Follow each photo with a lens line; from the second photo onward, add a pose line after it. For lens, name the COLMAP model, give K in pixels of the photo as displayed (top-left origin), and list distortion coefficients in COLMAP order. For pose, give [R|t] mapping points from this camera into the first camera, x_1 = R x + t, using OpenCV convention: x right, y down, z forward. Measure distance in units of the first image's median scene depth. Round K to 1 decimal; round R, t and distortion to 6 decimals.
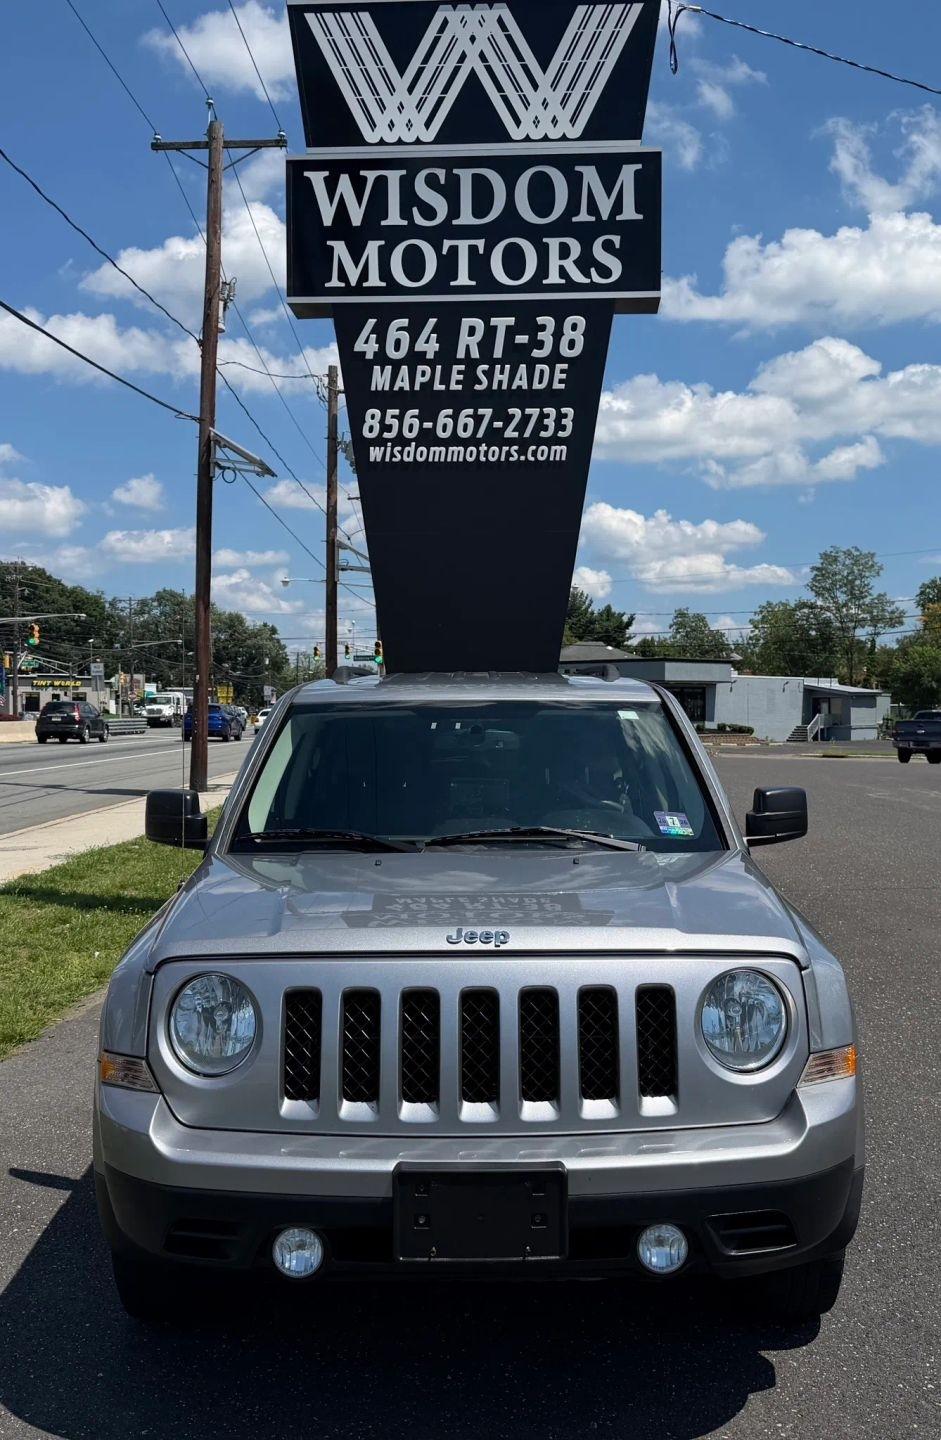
lens RADIAL K [[1653.8, 0, 512.4], [0, 1653.8, 713.9], [0, 0, 1]] dist [0.170781, -0.556309]
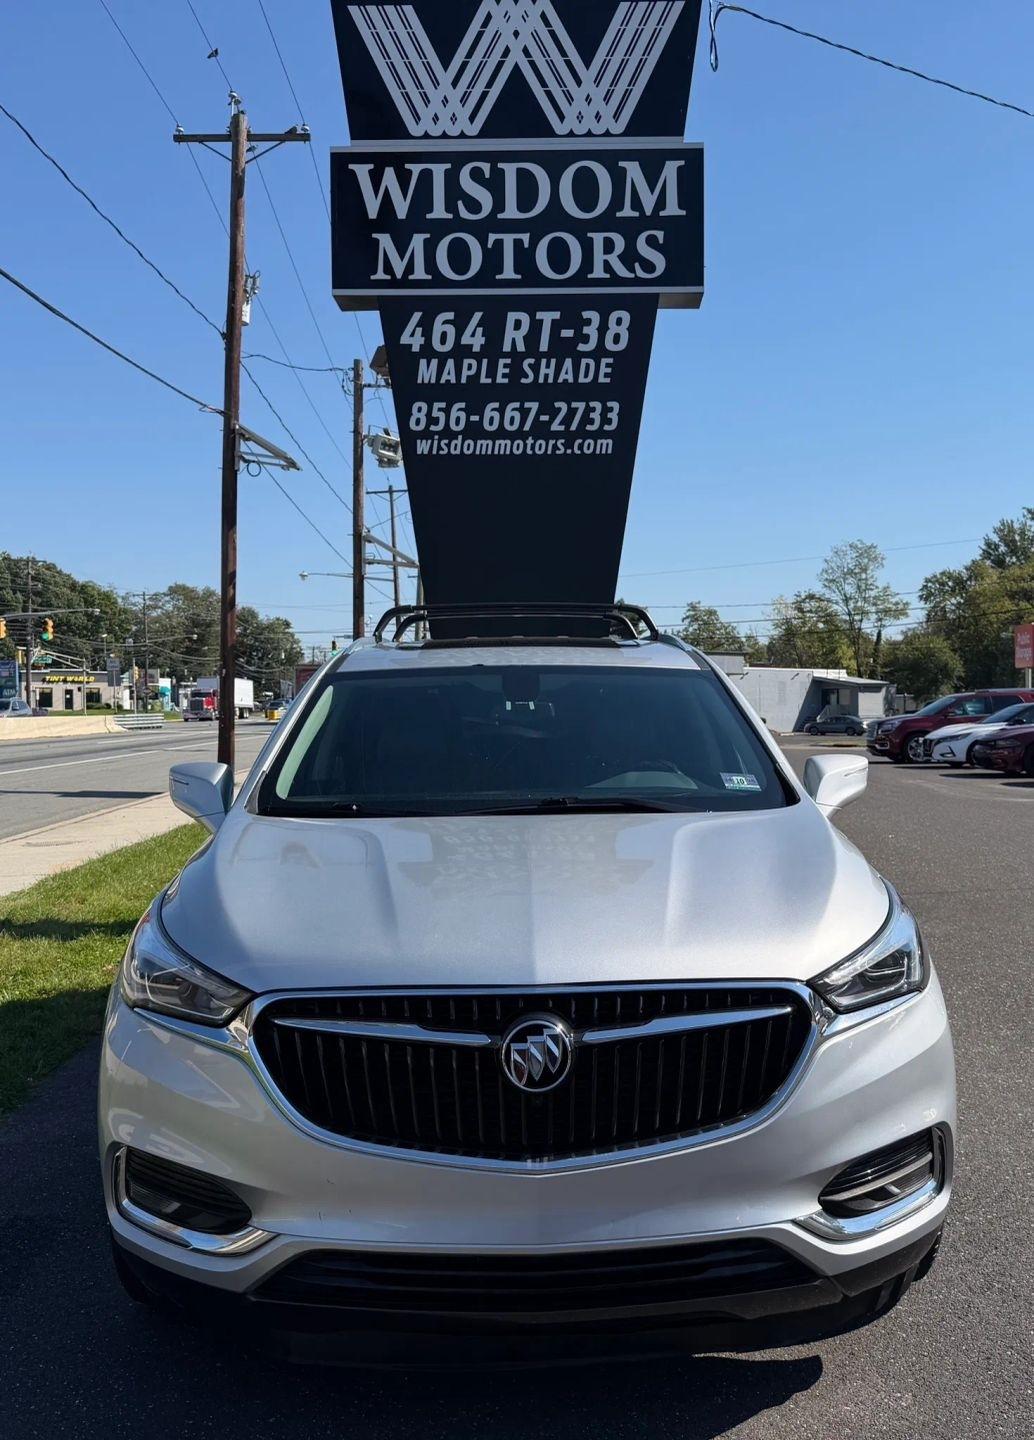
lens RADIAL K [[1628.3, 0, 585.1], [0, 1628.3, 723.1], [0, 0, 1]] dist [0.186786, -0.605038]
pose [[0.998594, -0.006849, 0.052561, -0.037395], [0.006363, 0.999935, 0.009411, 0.001977], [-0.052622, -0.009063, 0.998573, 0.003440]]
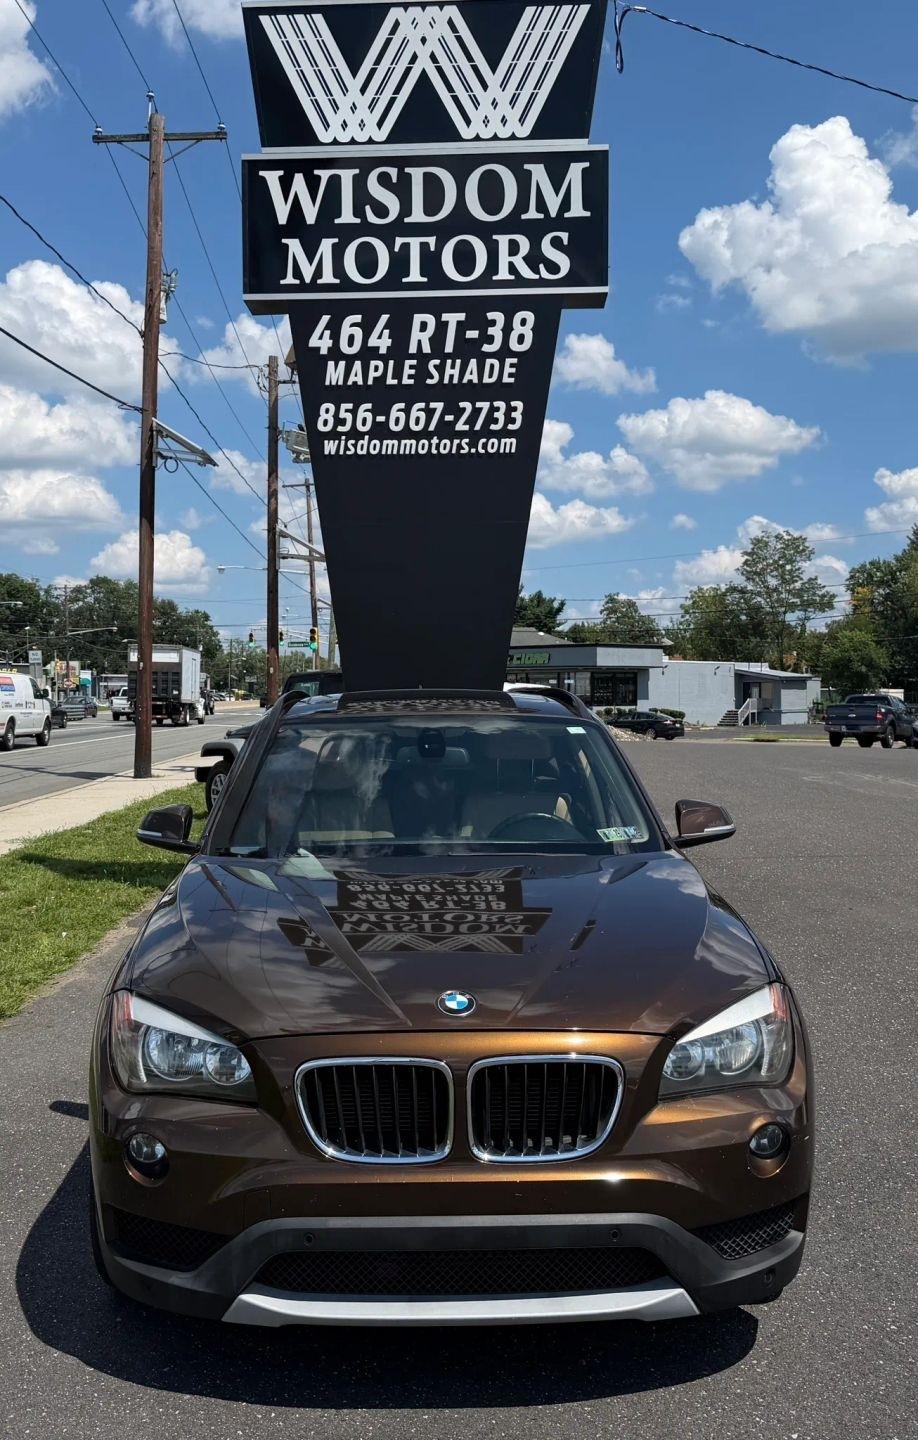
lens RADIAL K [[1671.0, 0, 421.7], [0, 1671.0, 717.8], [0, 0, 1]] dist [0.181940, -0.621300]
pose [[0.999990, -0.003257, -0.002942, -0.023107], [0.003291, 0.999929, 0.011441, -0.000965], [0.002905, -0.011451, 0.999930, -0.038595]]
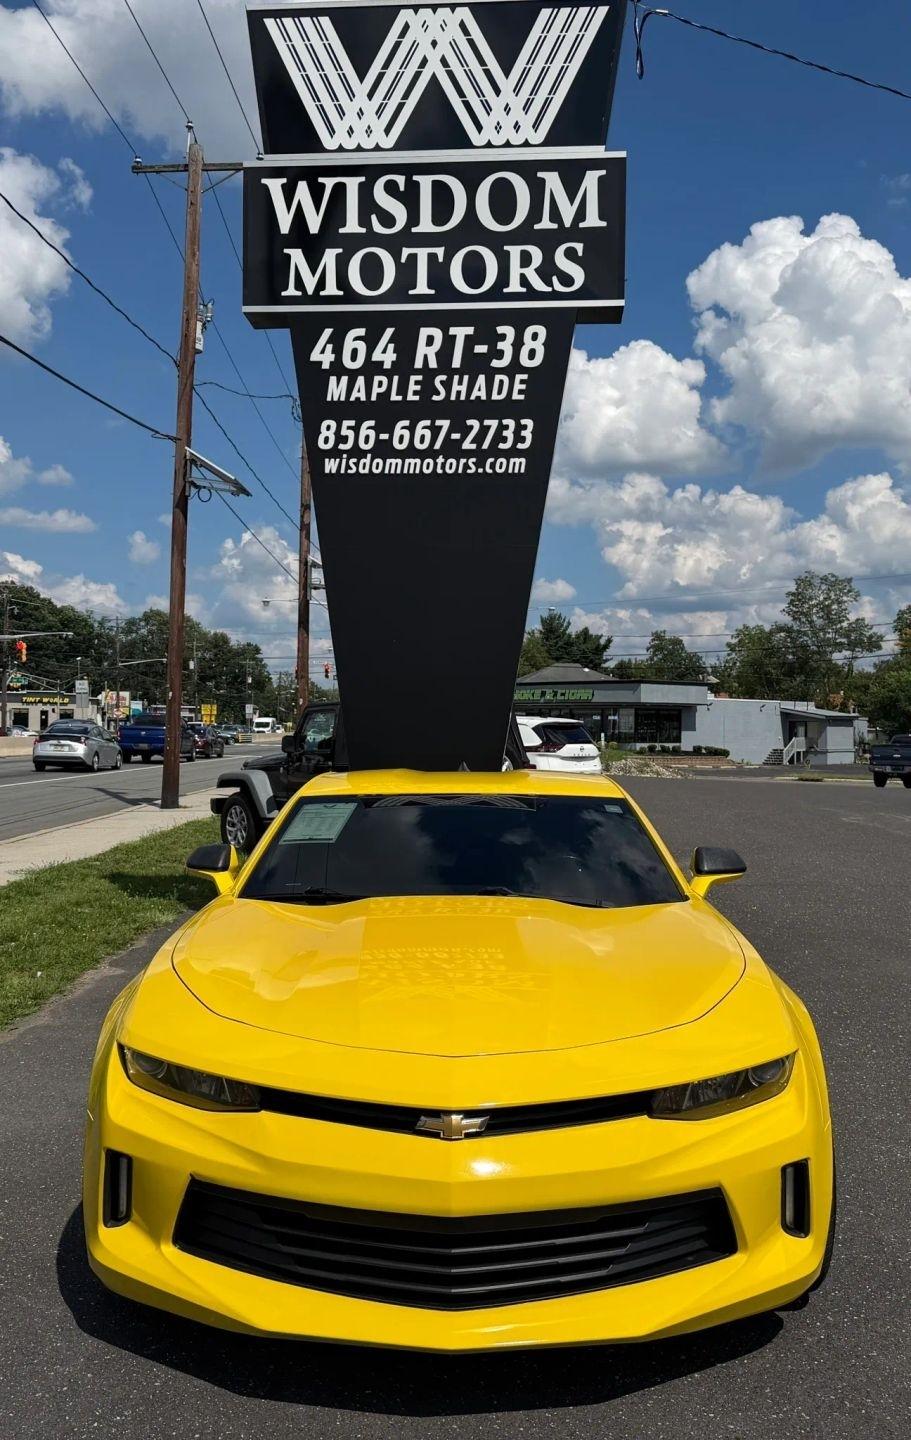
lens RADIAL K [[1580.4, 0, 455.6], [0, 1580.4, 715.6], [0, 0, 1]] dist [0.174310, -0.535892]
pose [[0.999383, 0.009523, -0.033821, 0.024323], [-0.009947, 0.999874, -0.012383, 0.001773], [0.033699, 0.012712, 0.999351, 0.068301]]
